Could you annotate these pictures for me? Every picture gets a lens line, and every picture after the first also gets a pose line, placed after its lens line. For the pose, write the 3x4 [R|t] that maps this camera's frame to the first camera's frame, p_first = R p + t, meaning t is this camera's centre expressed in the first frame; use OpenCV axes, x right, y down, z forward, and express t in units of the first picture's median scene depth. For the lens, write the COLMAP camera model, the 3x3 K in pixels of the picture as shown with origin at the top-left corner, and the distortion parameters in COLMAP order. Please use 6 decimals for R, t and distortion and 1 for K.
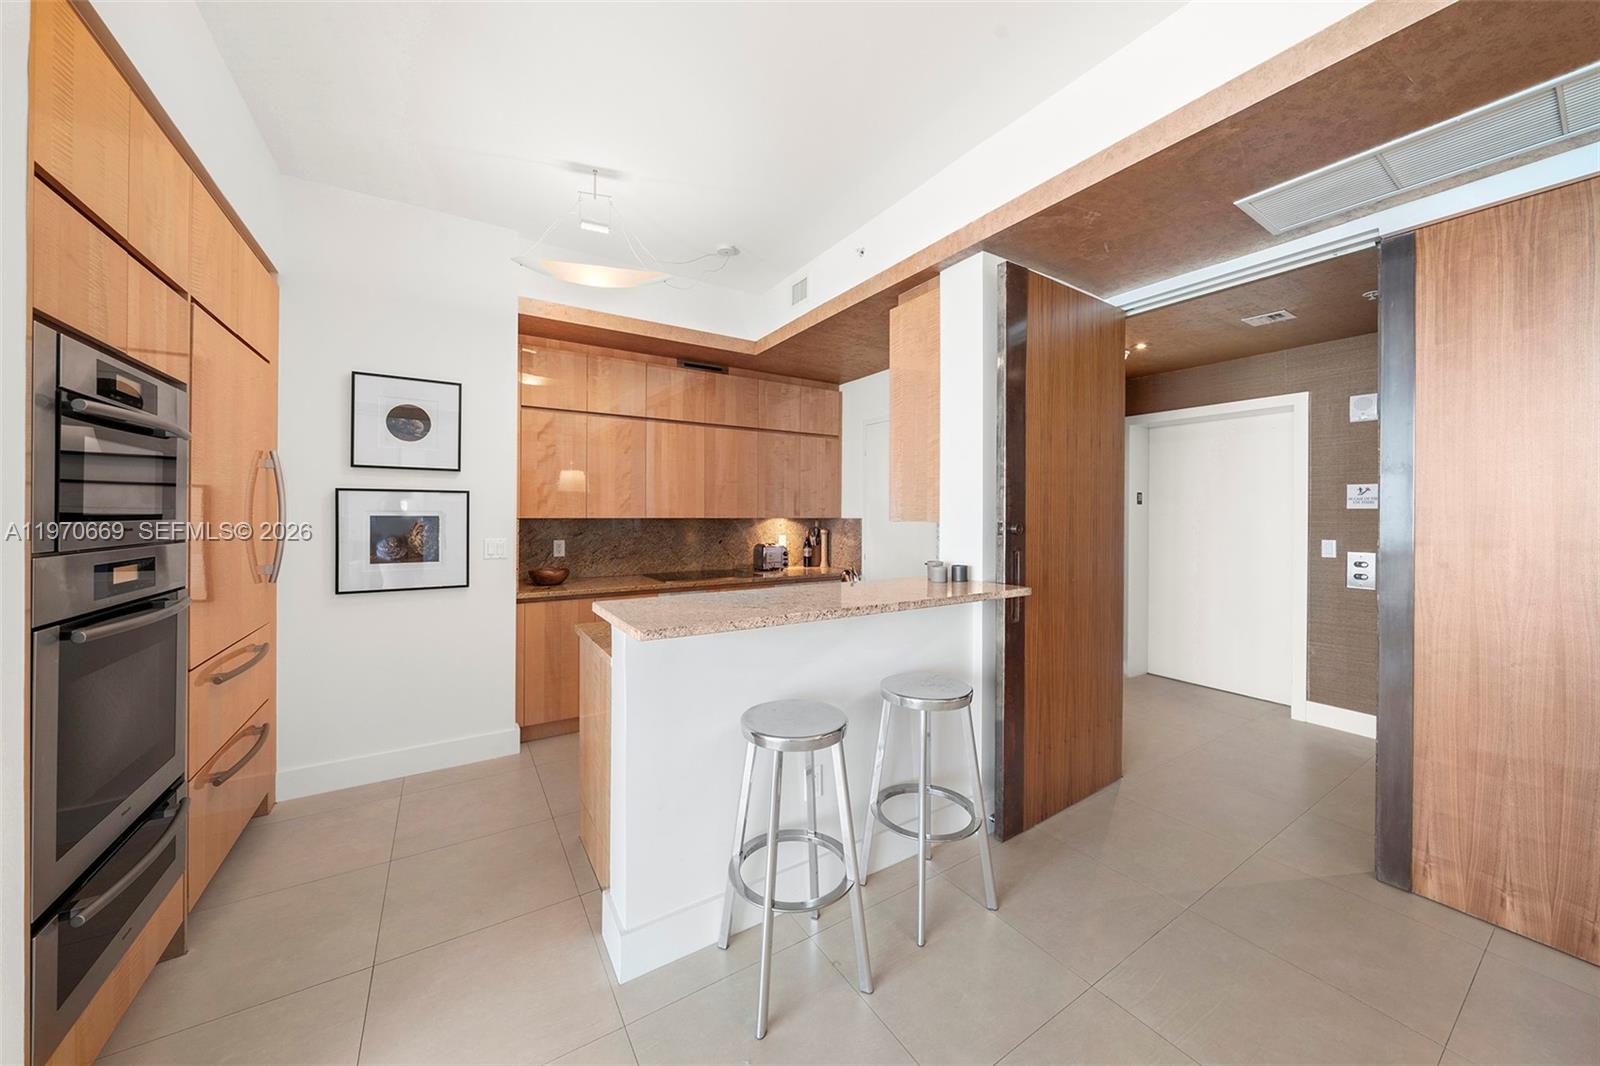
lens RADIAL K [[550.2, 0, 795.0], [0, 550.2, 515.8], [0, 0, 1]] dist [-0.004173, -0.000159]
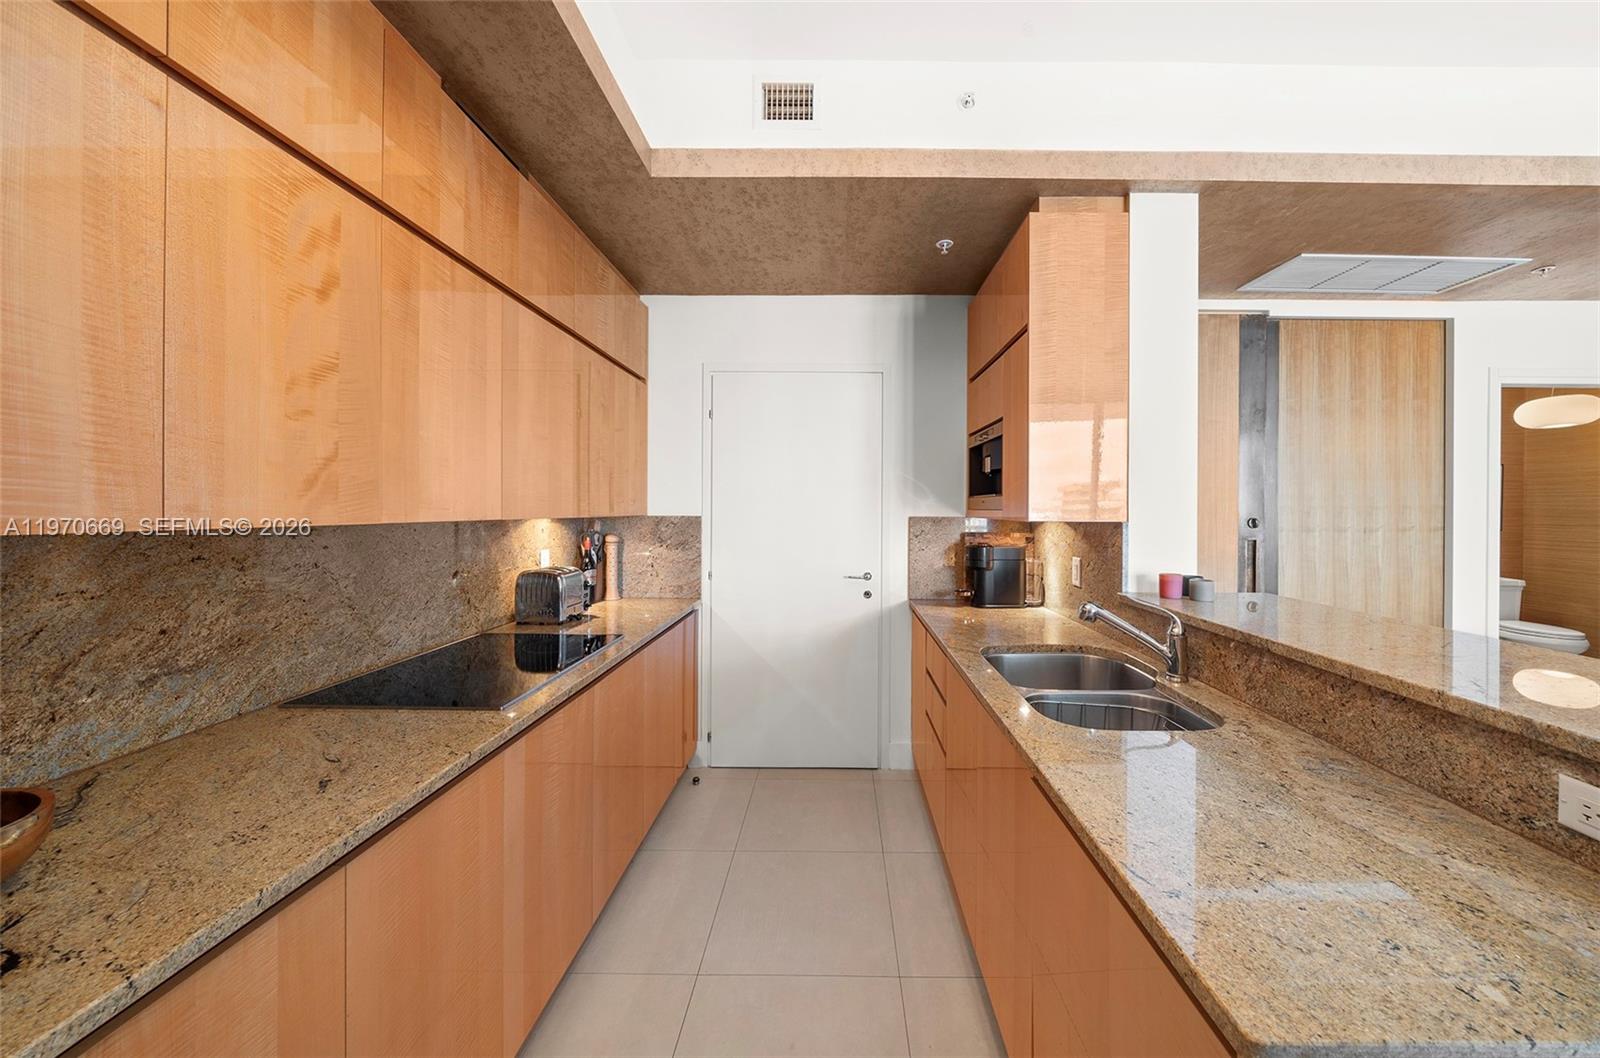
lens RADIAL K [[543.9, 0, 800.0], [0, 543.9, 529.0], [0, 0, 1]] dist [-0.000679, 0.000023]
pose [[0.518548, -0.035512, 0.854311, -0.473065], [0.011295, 0.999334, 0.034684, -0.000840], [-0.854974, -0.008336, 0.518604, 0.720781]]
